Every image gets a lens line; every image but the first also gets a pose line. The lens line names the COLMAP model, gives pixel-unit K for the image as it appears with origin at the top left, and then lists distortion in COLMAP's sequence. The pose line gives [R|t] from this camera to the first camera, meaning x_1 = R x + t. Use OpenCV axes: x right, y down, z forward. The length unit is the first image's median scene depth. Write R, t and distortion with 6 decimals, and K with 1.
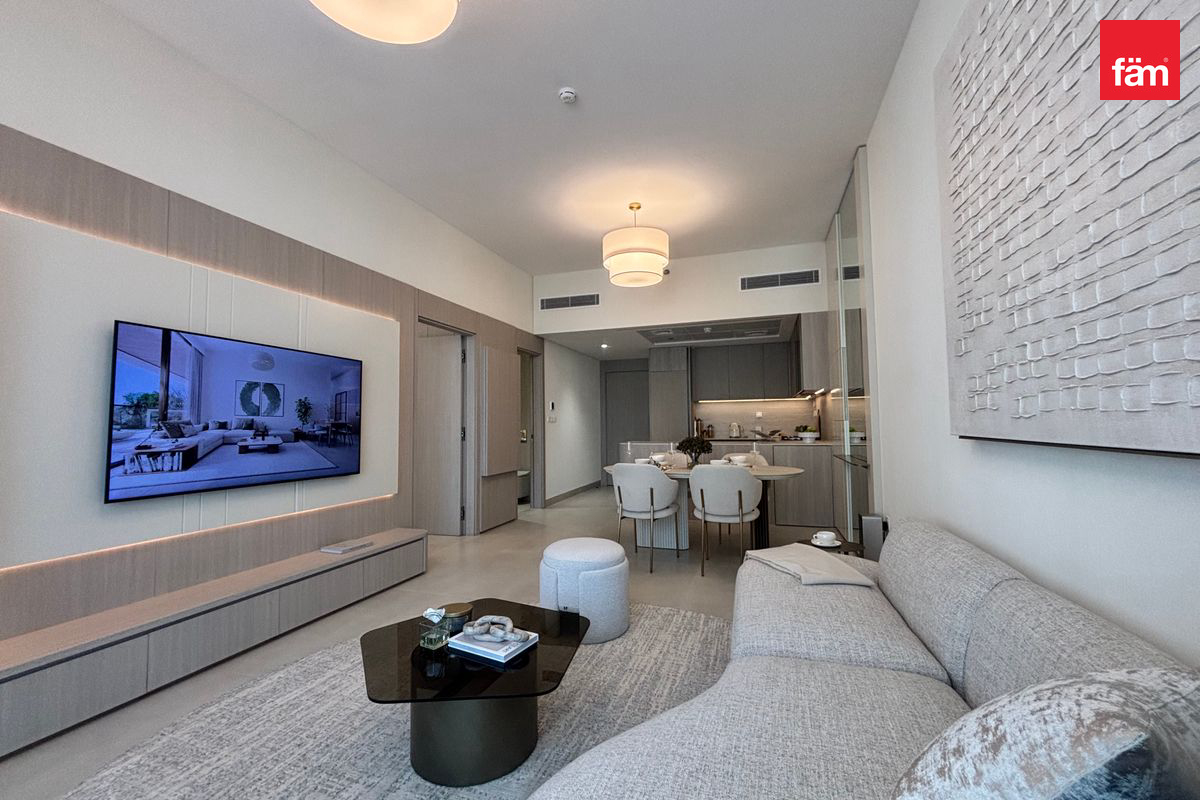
lens RADIAL K [[483.9, 0, 600.2], [0, 483.9, 400.8], [0, 0, 1]] dist [0.000357, -0.000671]
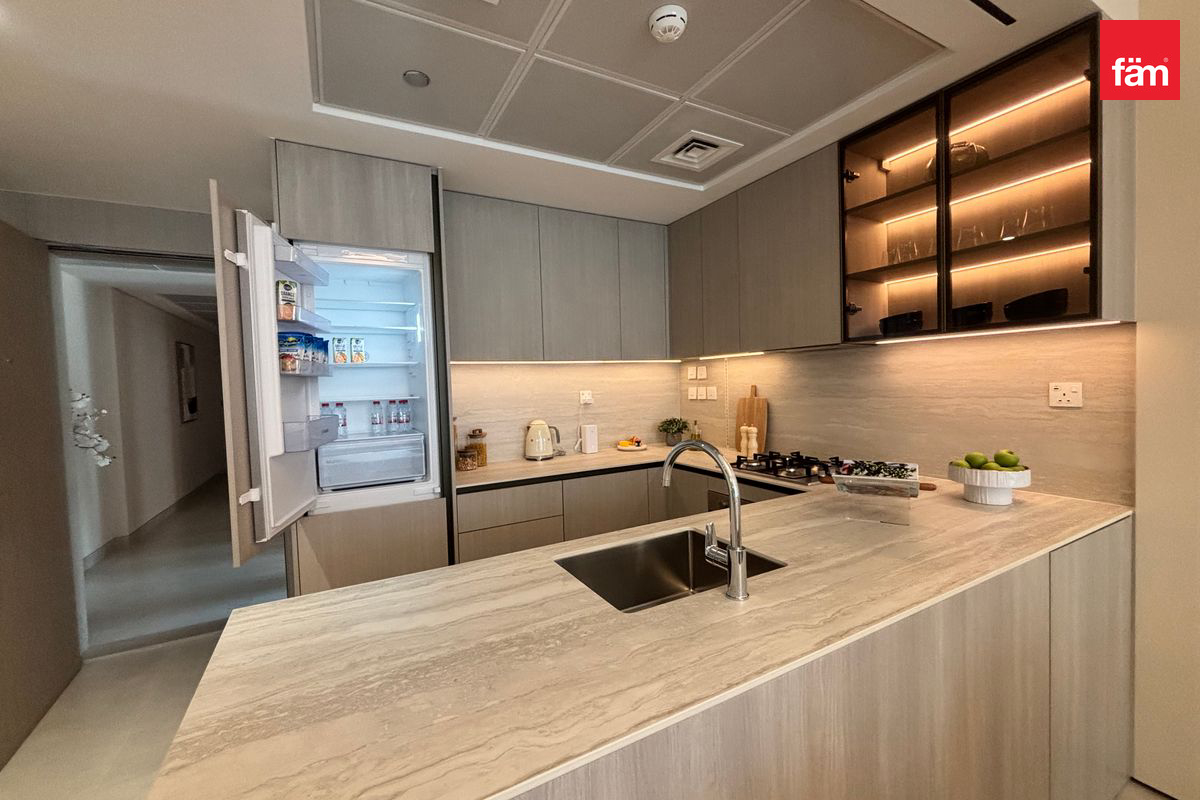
lens RADIAL K [[483.9, 0, 596.3], [0, 483.9, 400.4], [0, 0, 1]] dist [0.000357, -0.000671]
pose [[0.687127, -0.037702, 0.725558, 0.064033], [-0.009828, 0.998079, 0.061171, 0.011992], [-0.726471, -0.049163, 0.685437, 1.500290]]
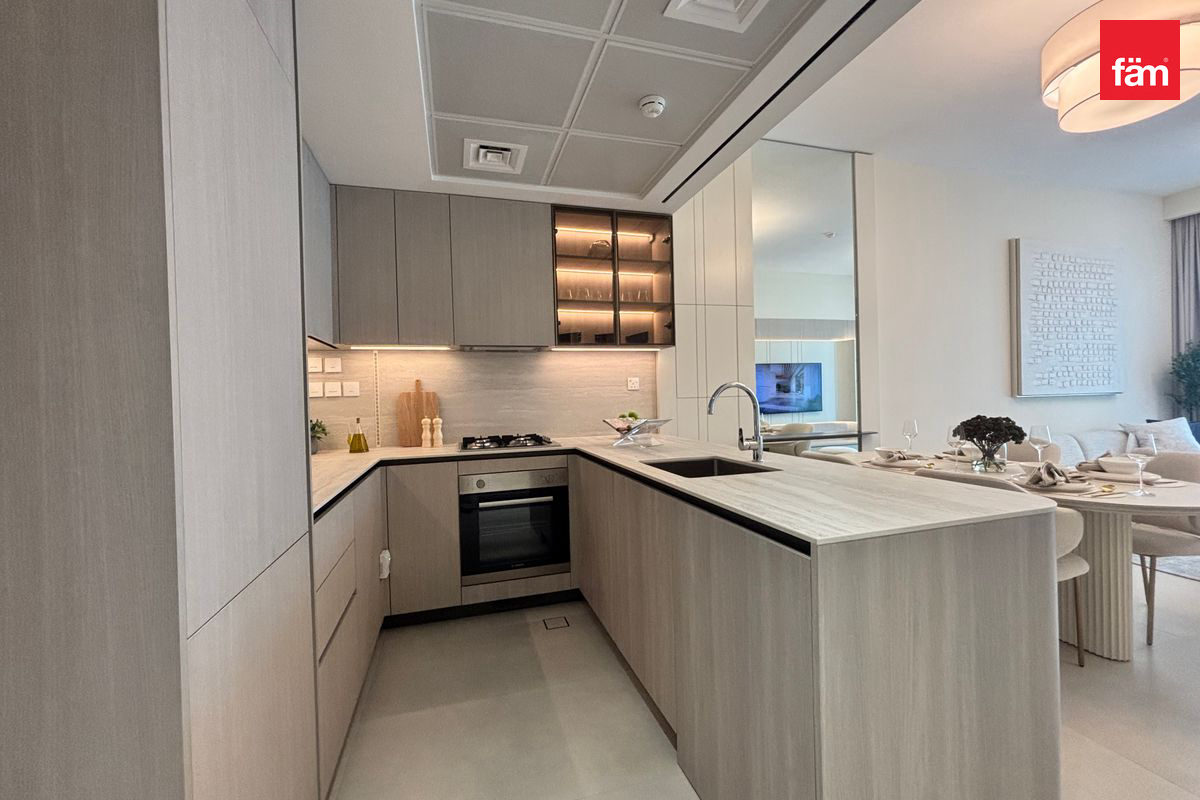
lens RADIAL K [[483.9, 0, 599.3], [0, 483.9, 400.3], [0, 0, 1]] dist [0.000357, -0.000671]
pose [[-0.569235, 0.019262, 0.821950, -0.024019], [-0.006686, 0.999584, -0.028055, 0.090534], [-0.822148, -0.021465, -0.568869, 2.083895]]
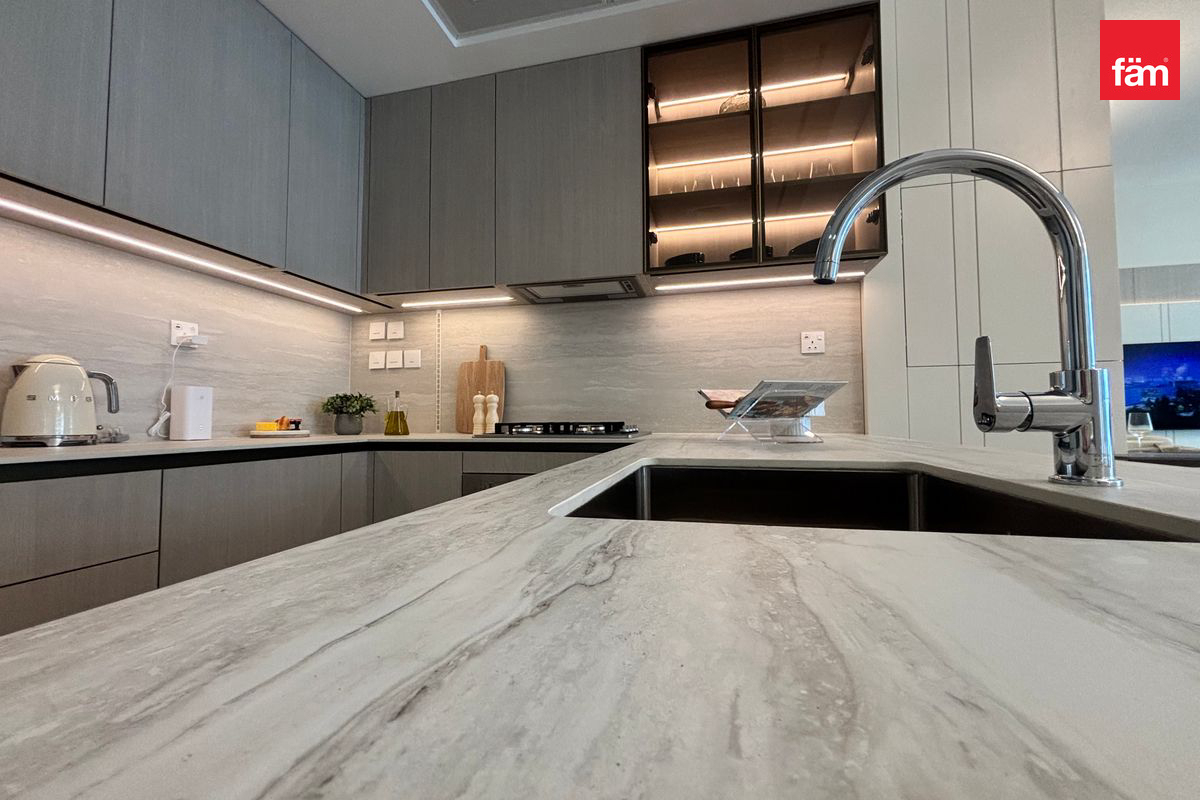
lens RADIAL K [[483.9, 0, 601.0], [0, 483.9, 397.4], [0, 0, 1]] dist [0.000357, -0.000671]
pose [[-0.079661, 0.058381, 0.995111, 0.208380], [-0.041133, 0.997241, -0.061799, 0.133112], [-0.995973, -0.045855, -0.077040, 1.761273]]
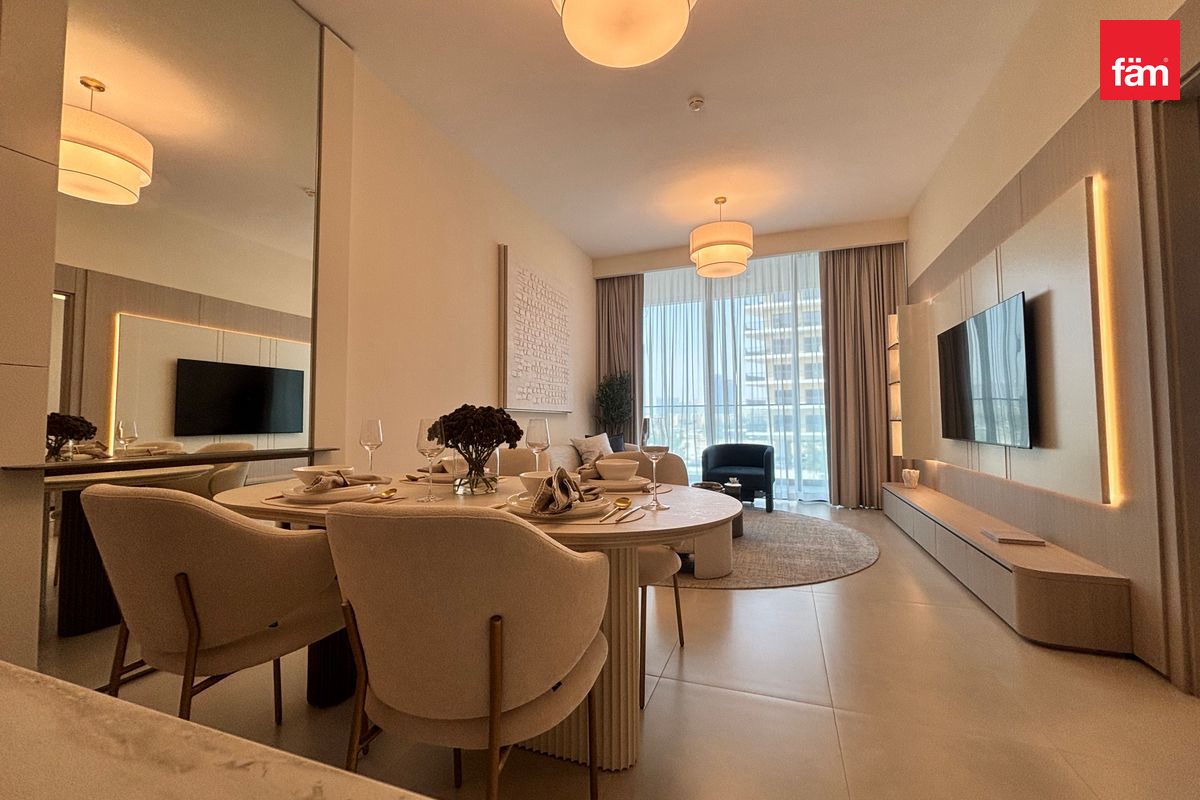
lens RADIAL K [[483.9, 0, 600.0], [0, 483.9, 400.7], [0, 0, 1]] dist [0.000357, -0.000671]
pose [[-0.999055, 0.017826, 0.039631, 0.102549], [0.014024, 0.995452, -0.094222, 0.129238], [-0.041130, -0.093578, -0.994762, 1.655022]]
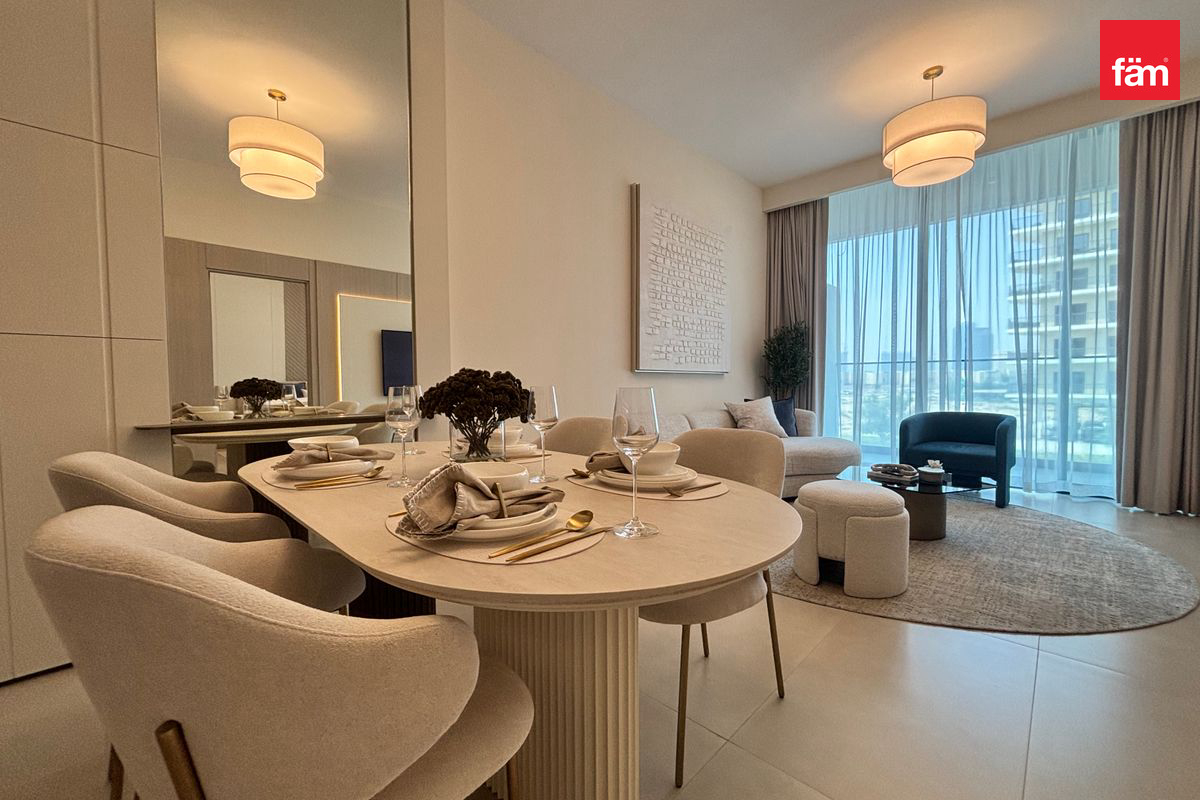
lens RADIAL K [[483.9, 0, 598.8], [0, 483.9, 402.2], [0, 0, 1]] dist [0.000357, -0.000671]
pose [[-0.900298, -0.001107, 0.435273, -0.006912], [-0.005341, 0.999950, -0.008504, 0.116701], [-0.435241, -0.009981, -0.900259, 1.497827]]
